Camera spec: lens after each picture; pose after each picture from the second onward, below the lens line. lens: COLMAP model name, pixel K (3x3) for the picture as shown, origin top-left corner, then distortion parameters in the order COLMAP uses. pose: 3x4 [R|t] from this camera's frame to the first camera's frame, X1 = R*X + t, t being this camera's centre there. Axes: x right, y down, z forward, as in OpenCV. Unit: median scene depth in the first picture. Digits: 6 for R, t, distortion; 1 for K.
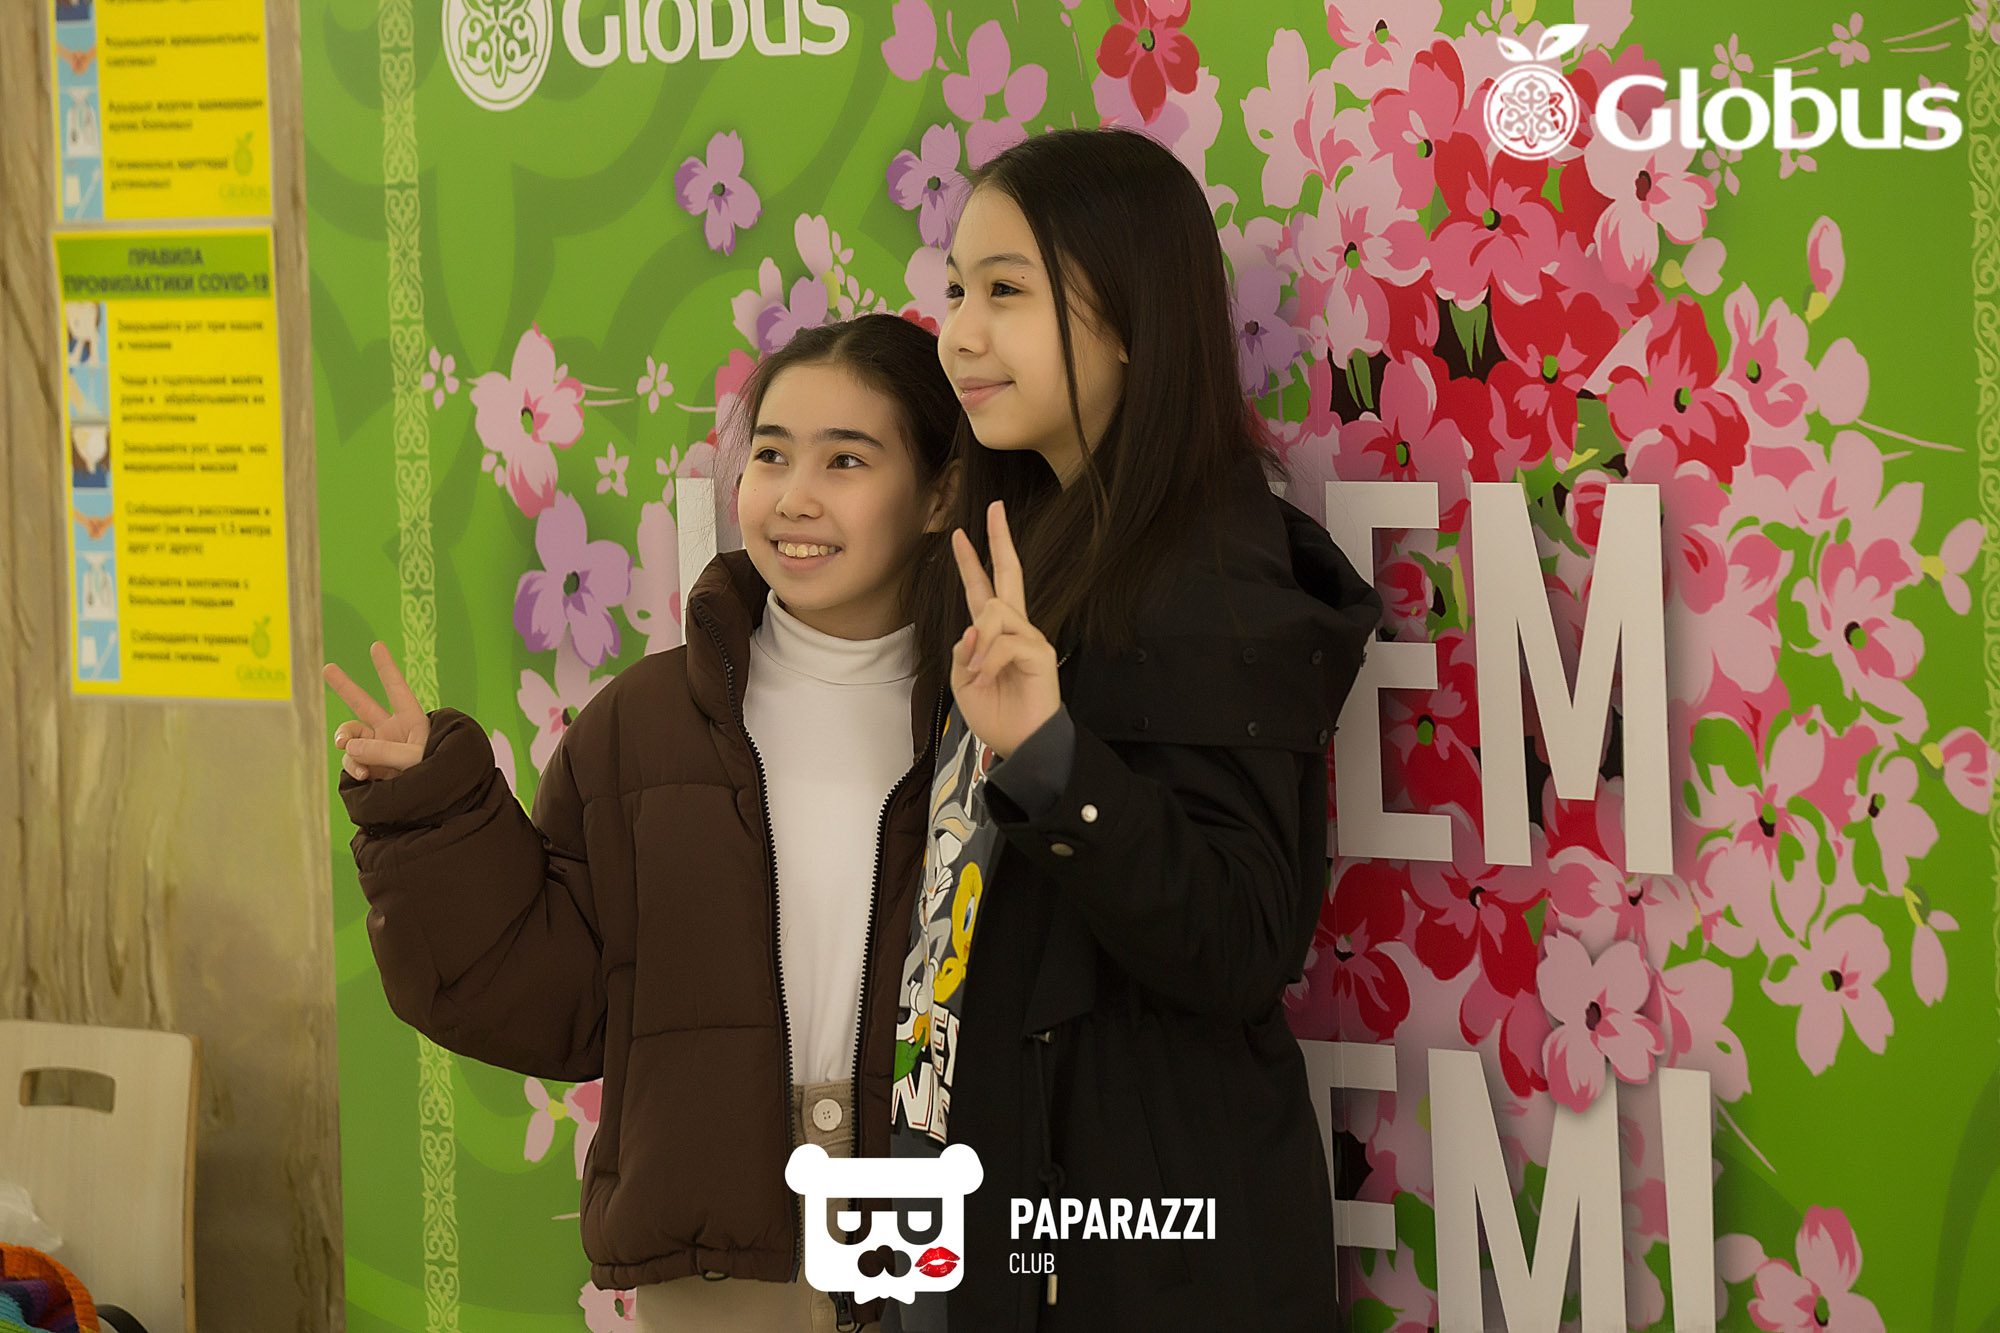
lens RADIAL K [[8031.9, 0, 990.6], [0, 8031.9, 665.6], [0, 0, 1]] dist [0.370464, 0.000000]
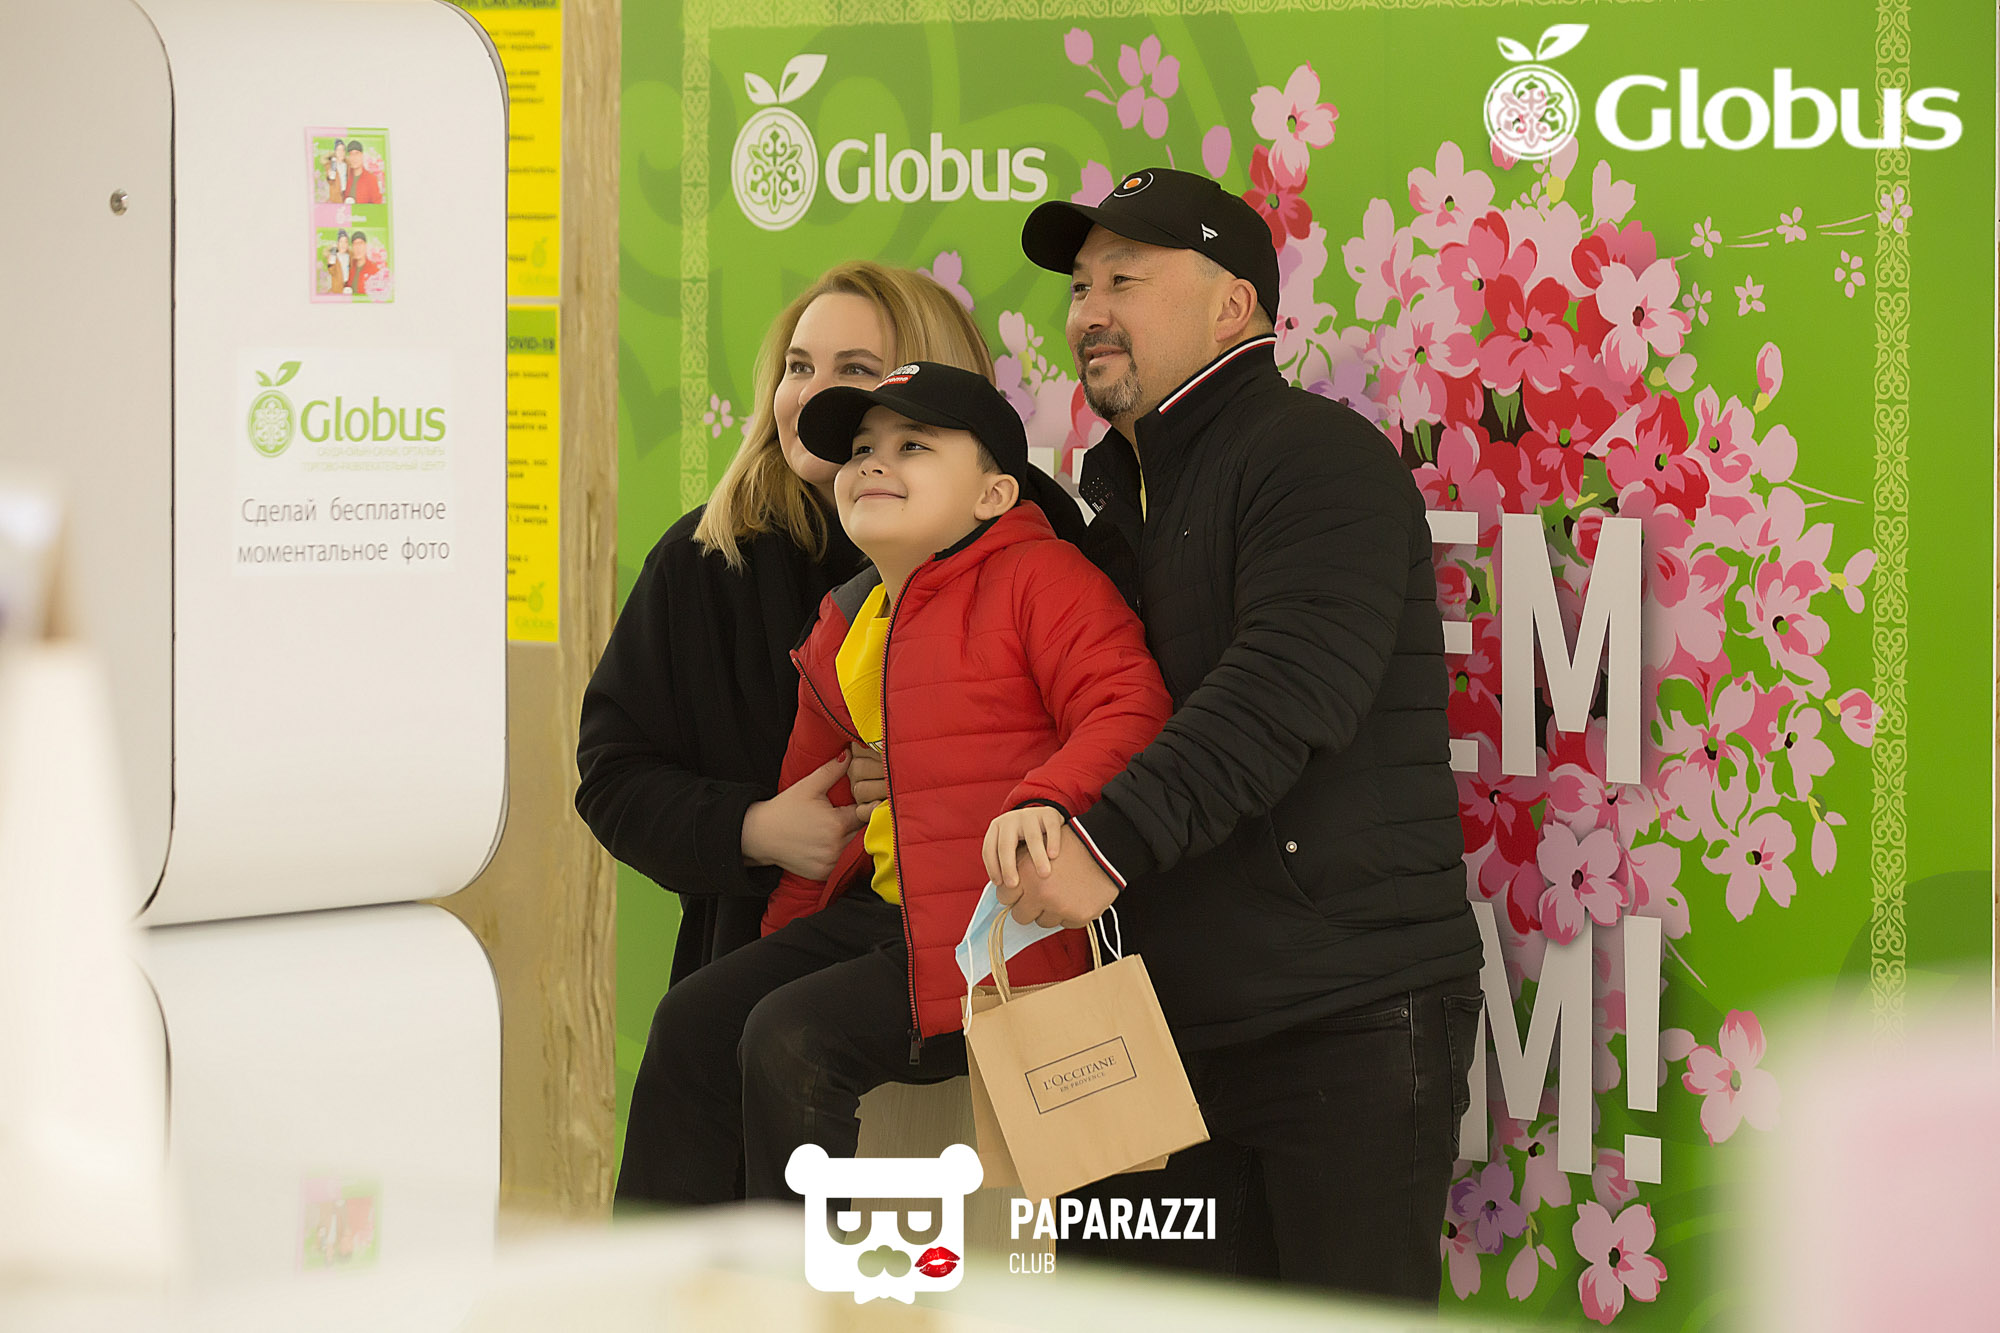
lens RADIAL K [[6490.9, 0, 1013.4], [0, 6490.9, 632.6], [0, 0, 1]] dist [0.080908, 0.000000]
pose [[0.997556, 0.036897, 0.059340, -0.097661], [-0.036460, 0.999300, -0.008431, 0.012036], [-0.059609, 0.006247, 0.998202, -0.172574]]
